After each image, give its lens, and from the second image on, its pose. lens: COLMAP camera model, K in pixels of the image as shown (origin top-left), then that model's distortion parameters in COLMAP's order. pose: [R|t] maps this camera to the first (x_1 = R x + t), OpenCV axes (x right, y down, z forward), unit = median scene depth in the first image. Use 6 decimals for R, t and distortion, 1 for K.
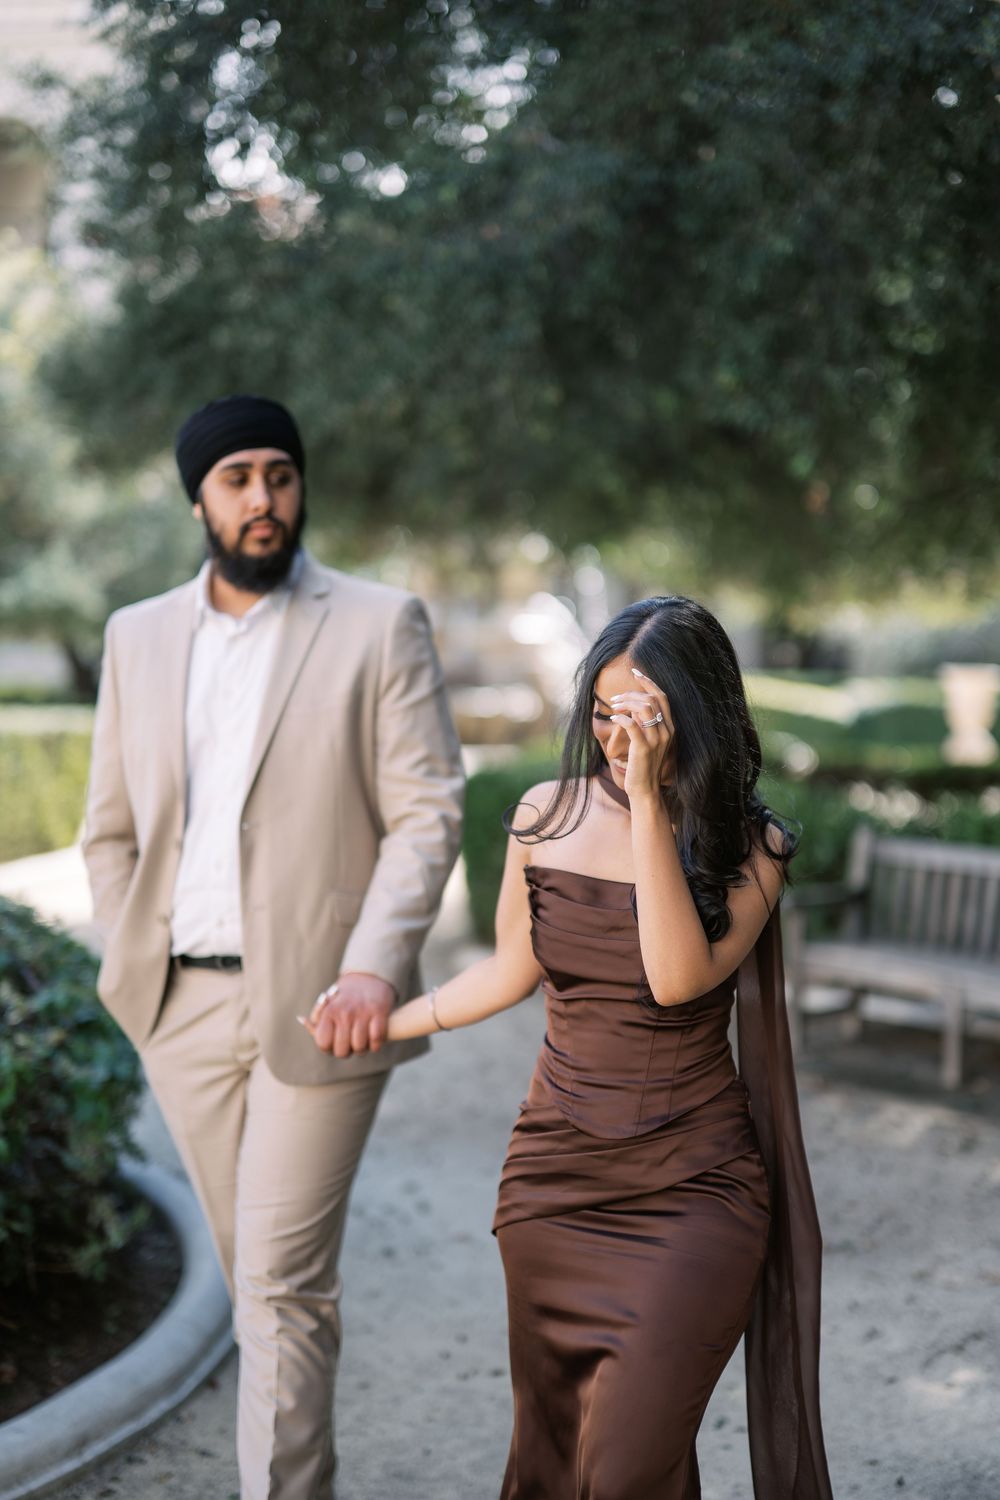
lens RADIAL K [[2207.6, 0, 500.0], [0, 2207.6, 750.0], [0, 0, 1]] dist [0.058602, -0.097050]
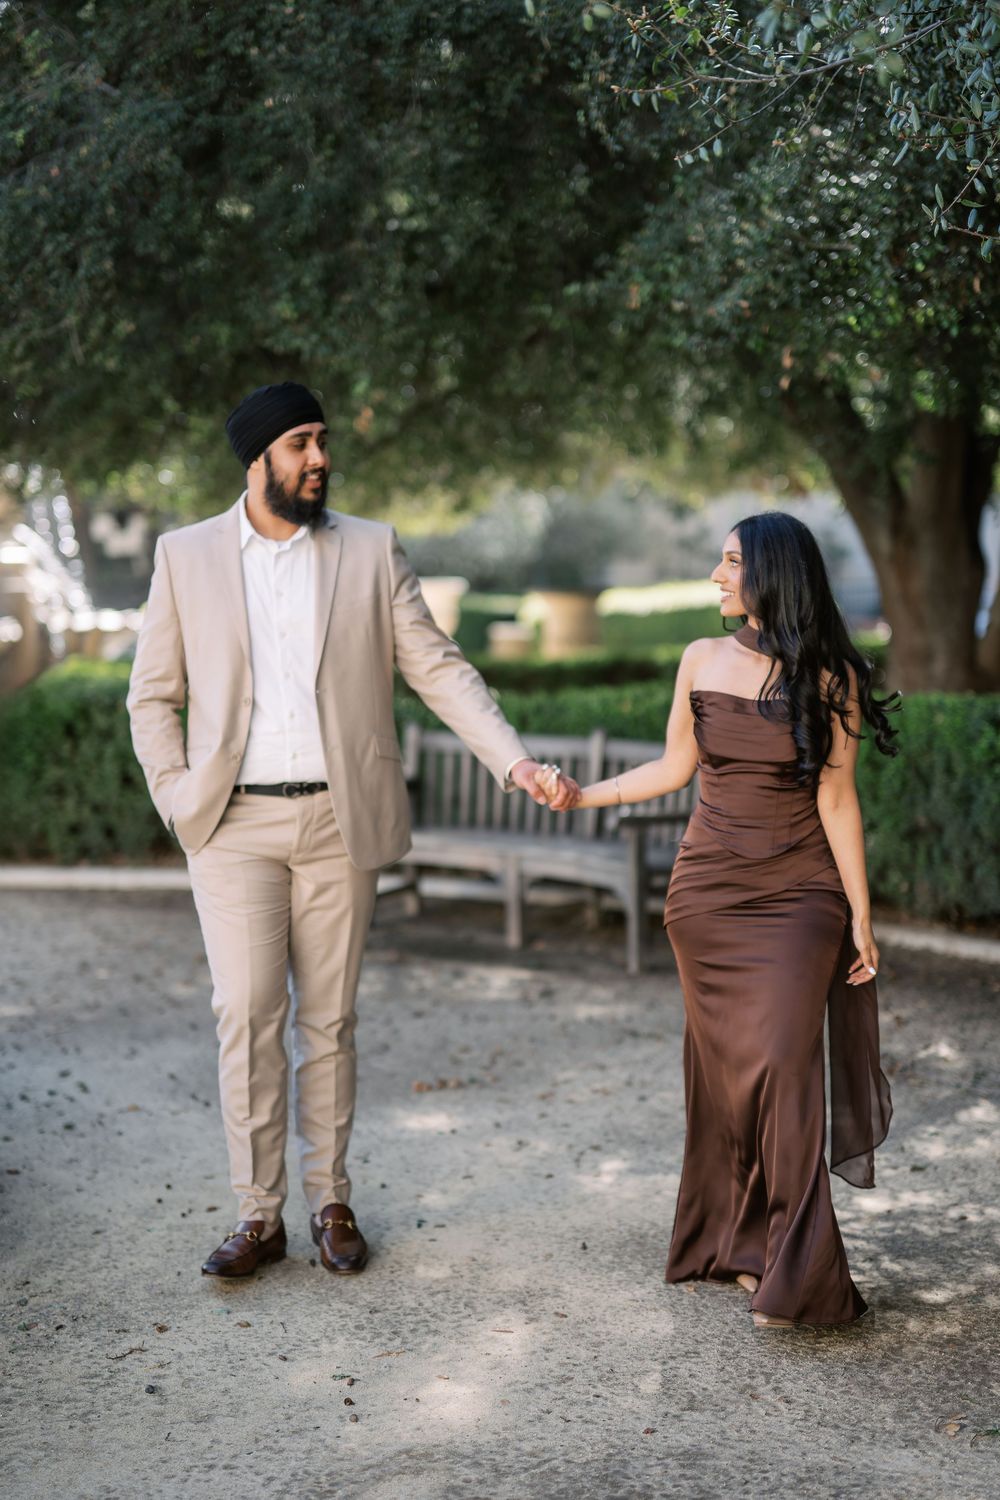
lens RADIAL K [[2207.6, 0, 500.0], [0, 2207.6, 750.0], [0, 0, 1]] dist [0.058602, -0.097050]
pose [[0.967122, -0.059168, 0.247335, -0.110978], [0.049562, 0.997762, 0.044890, 0.003333], [-0.249437, -0.031156, 0.967890, -0.109255]]
